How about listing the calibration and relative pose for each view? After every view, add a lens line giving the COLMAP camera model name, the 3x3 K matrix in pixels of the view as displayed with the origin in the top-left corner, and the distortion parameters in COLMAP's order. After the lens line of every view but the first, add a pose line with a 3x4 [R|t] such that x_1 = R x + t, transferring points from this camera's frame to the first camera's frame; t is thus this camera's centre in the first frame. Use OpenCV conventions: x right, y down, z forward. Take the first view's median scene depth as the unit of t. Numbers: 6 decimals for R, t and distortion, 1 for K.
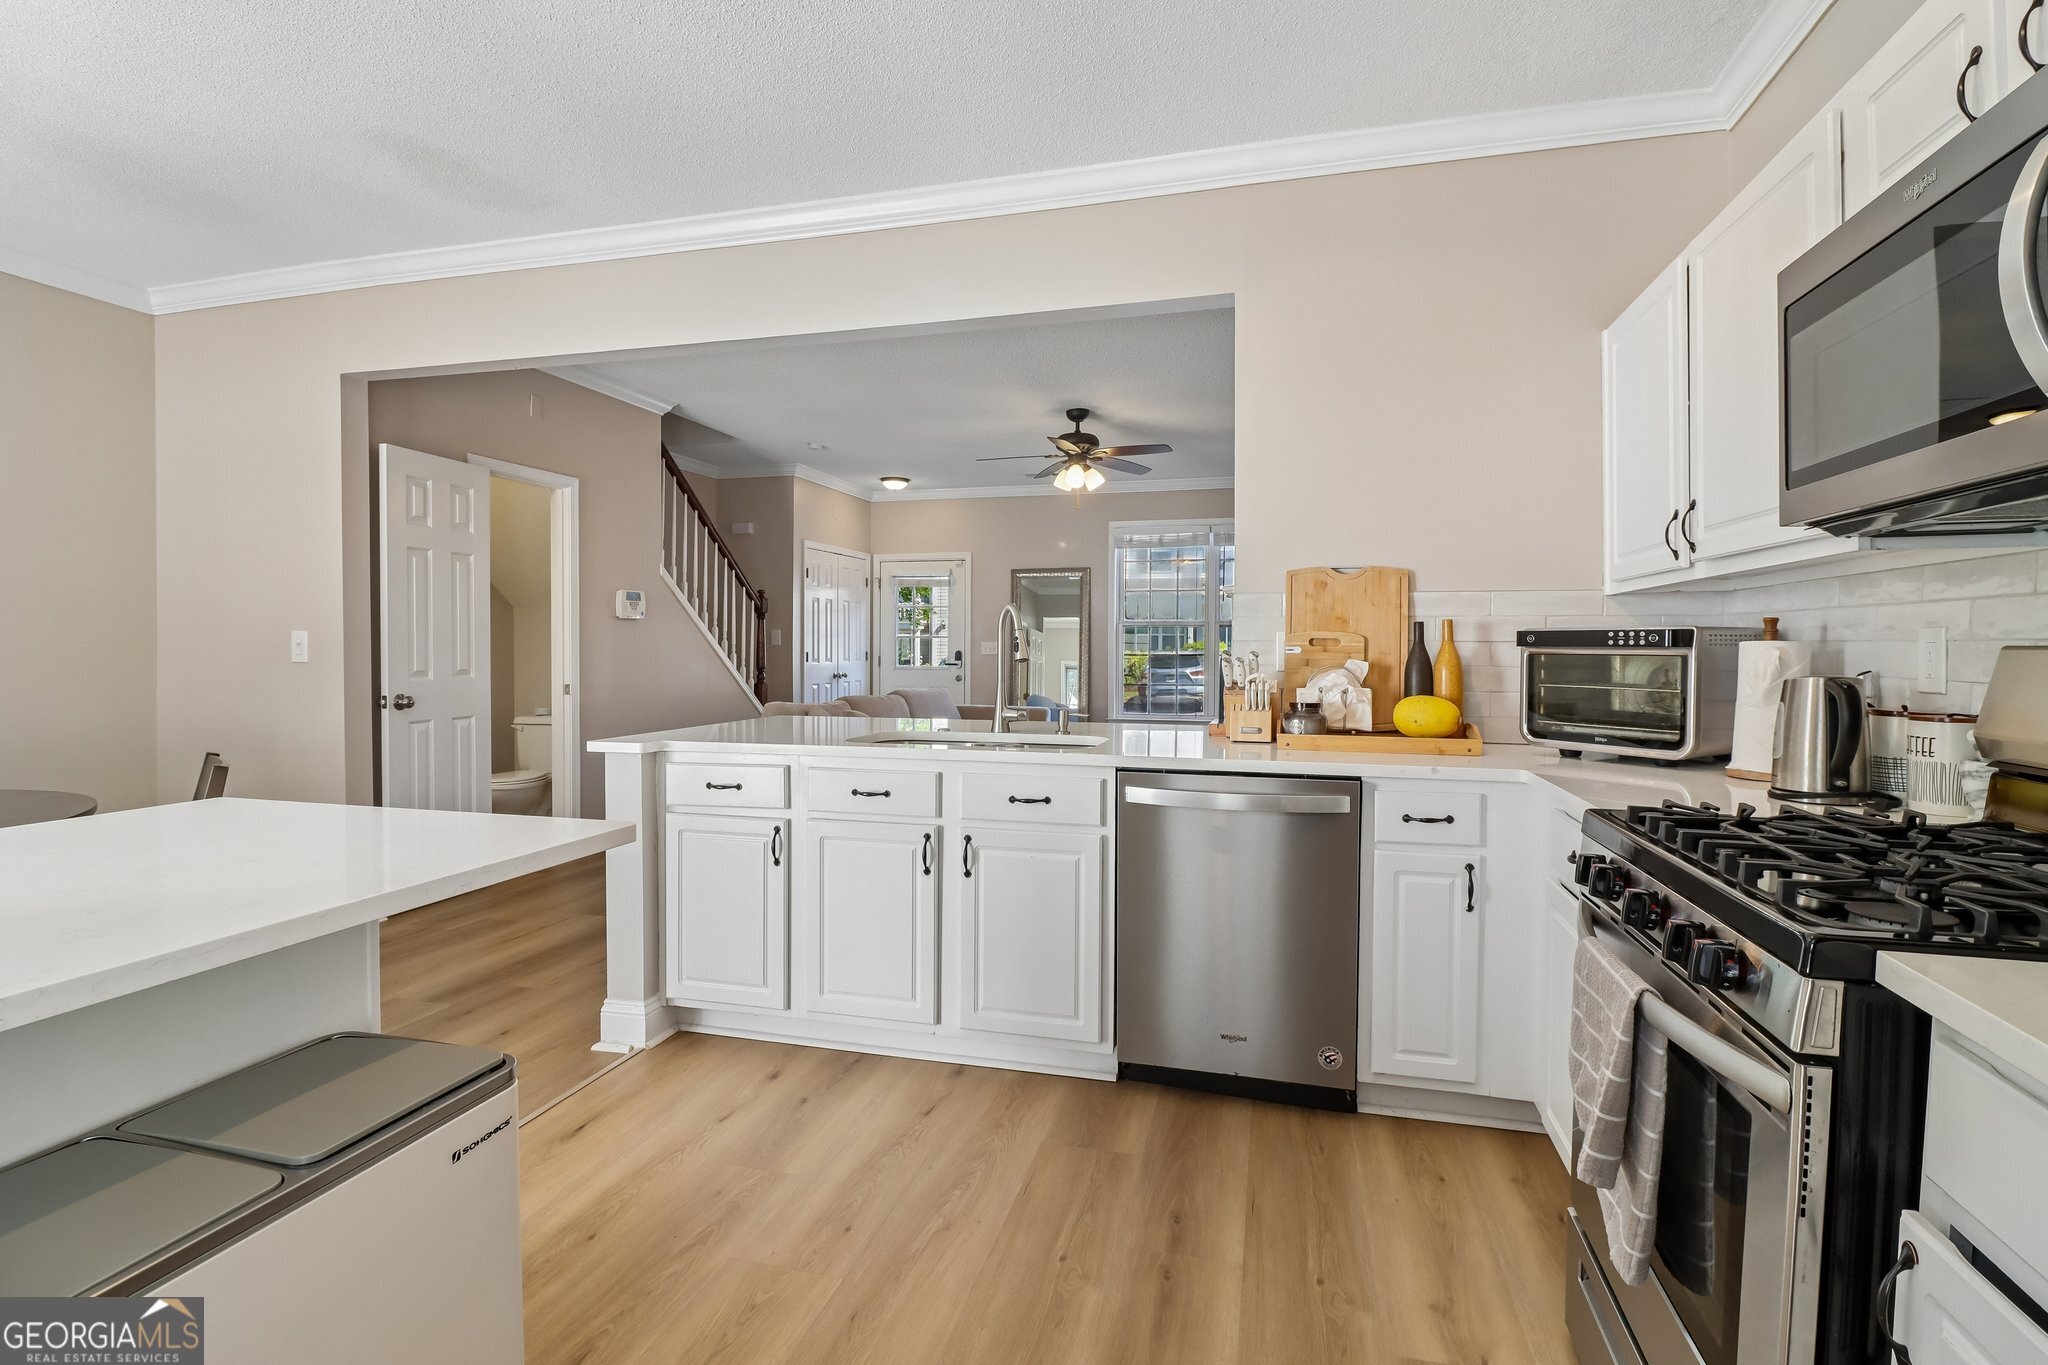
lens RADIAL K [[963.5, 0, 1032.5], [0, 963.5, 663.0], [0, 0, 1]] dist [0.002821, -0.013788]
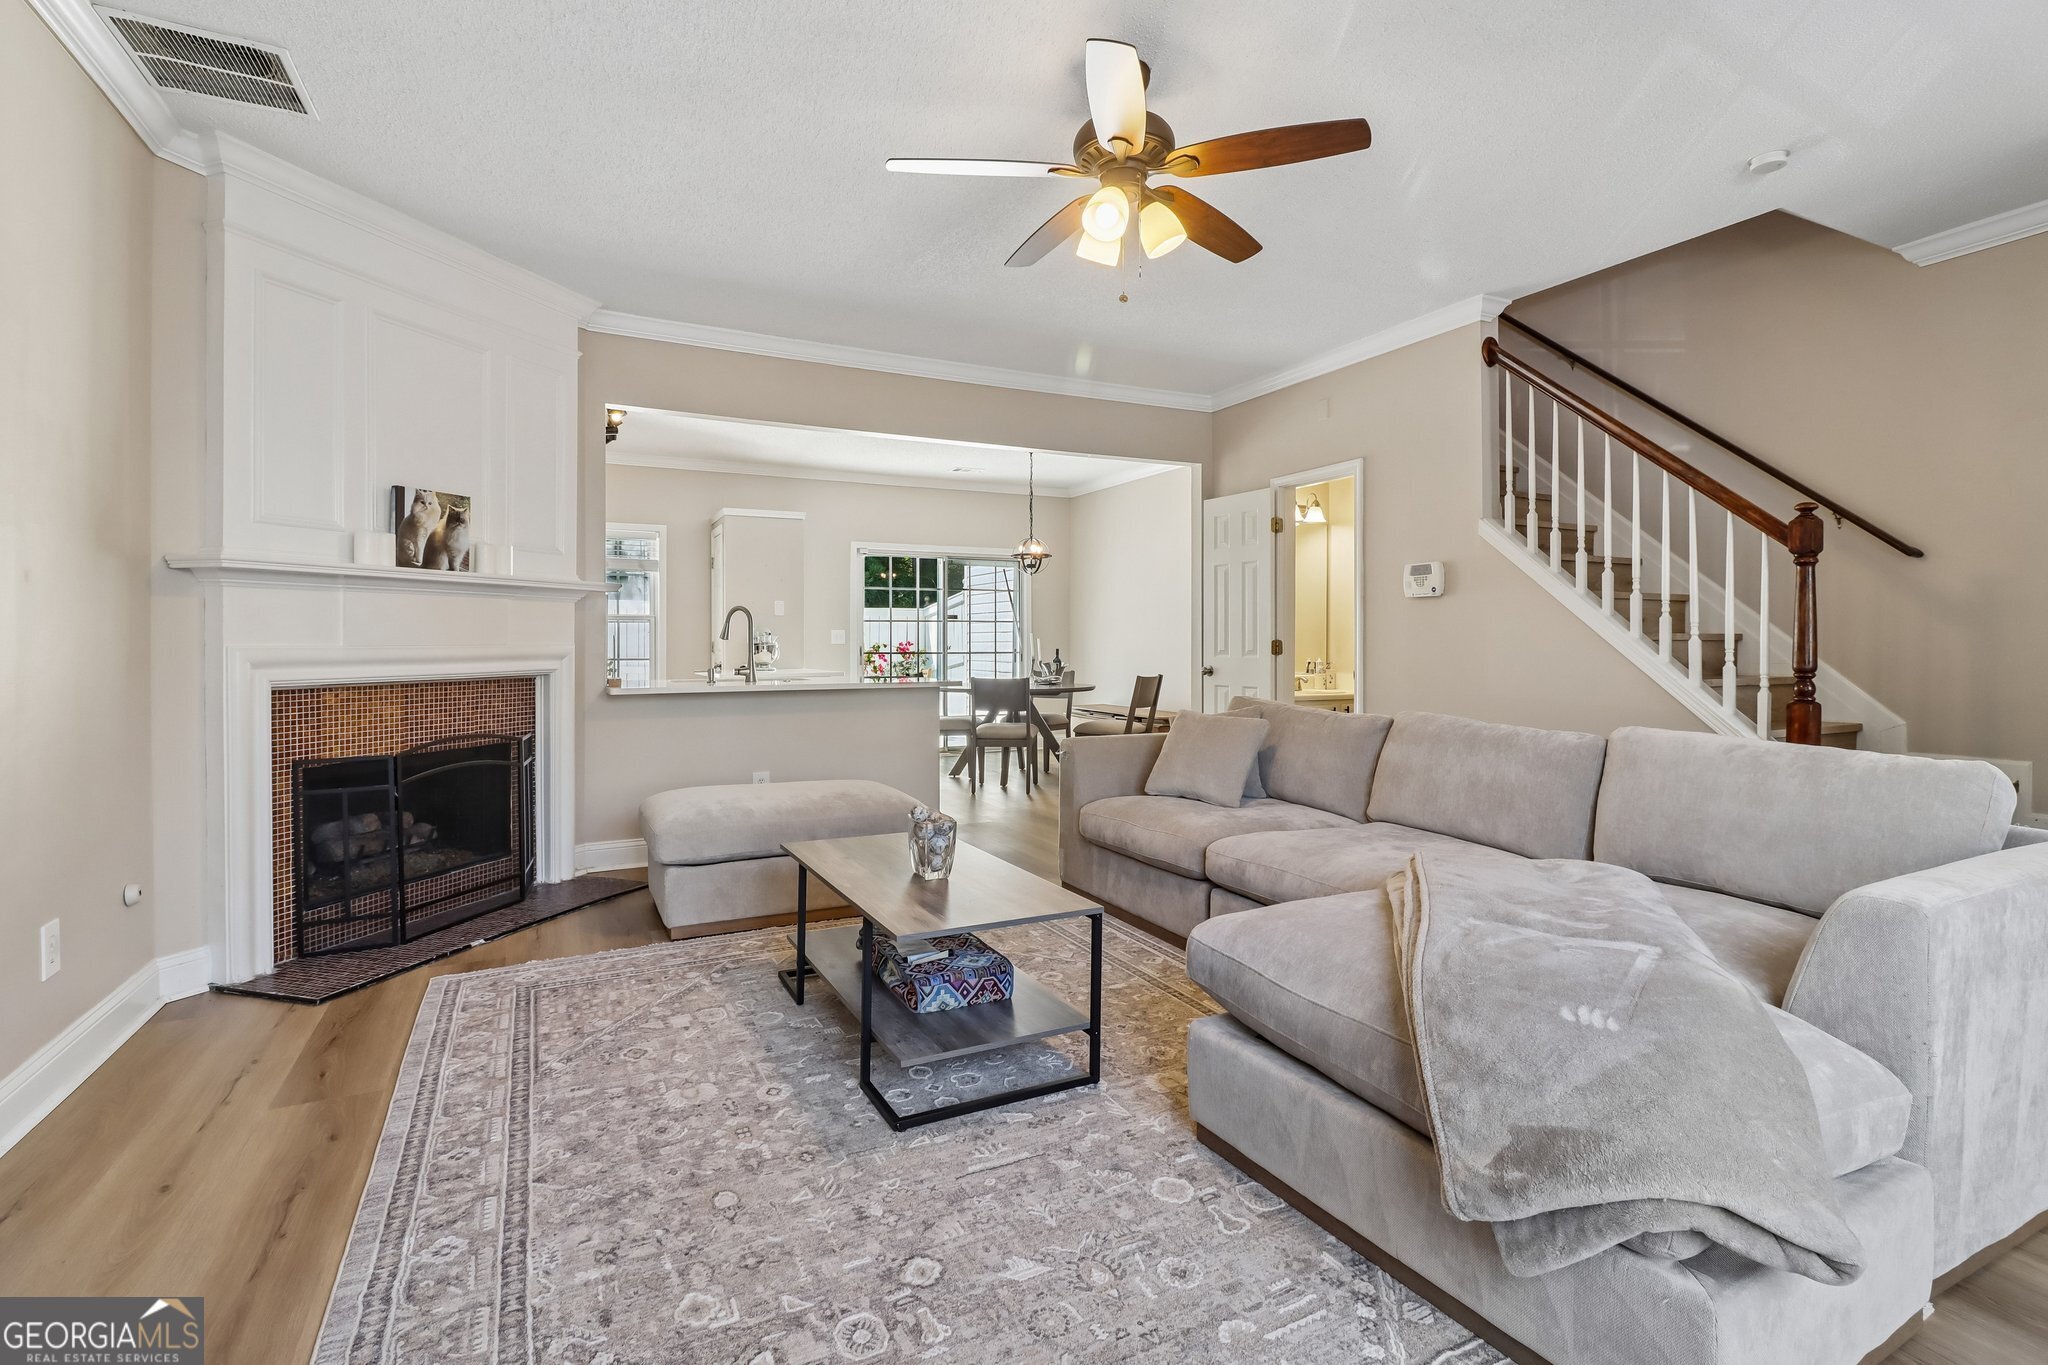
lens RADIAL K [[958.4, 0, 1028.3], [0, 958.4, 645.4], [0, 0, 1]] dist [0.001530, -0.014119]
pose [[-0.745208, -0.000286, -0.666832, 0.817875], [-0.011291, 0.999862, 0.012189, -0.020334], [0.666737, 0.016613, -0.745108, 2.909558]]
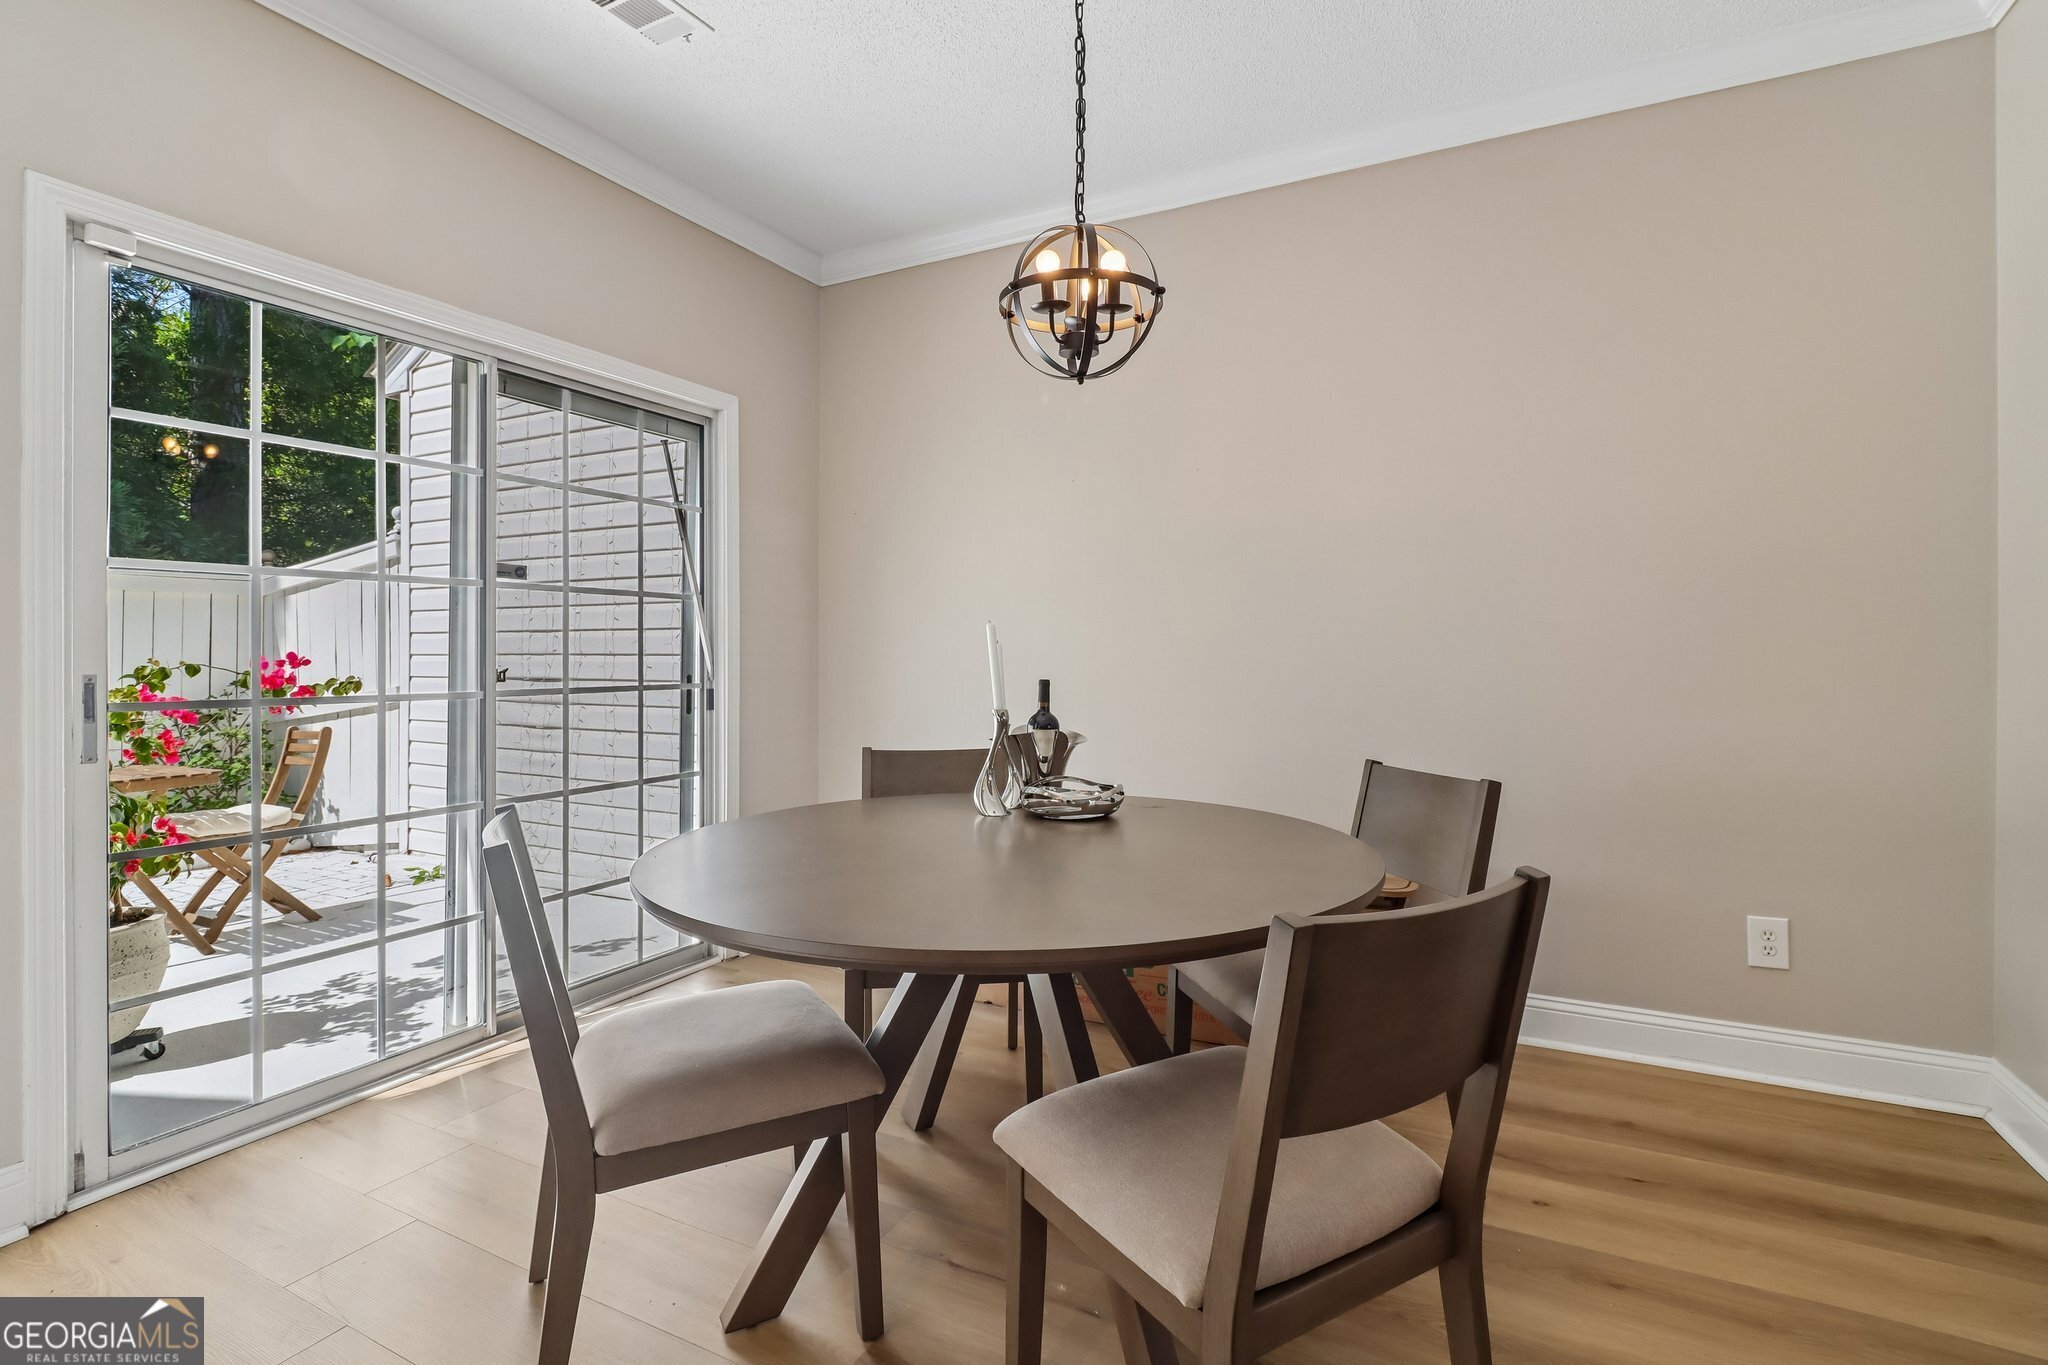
lens RADIAL K [[972.6, 0, 1025.4], [0, 972.6, 652.8], [0, 0, 1]] dist [-0.001073, -0.000734]
pose [[-0.214059, -0.004116, -0.976812, -0.401792], [-0.015127, 0.999885, -0.000898, 0.002741], [0.976704, 0.014584, -0.214097, 0.889587]]
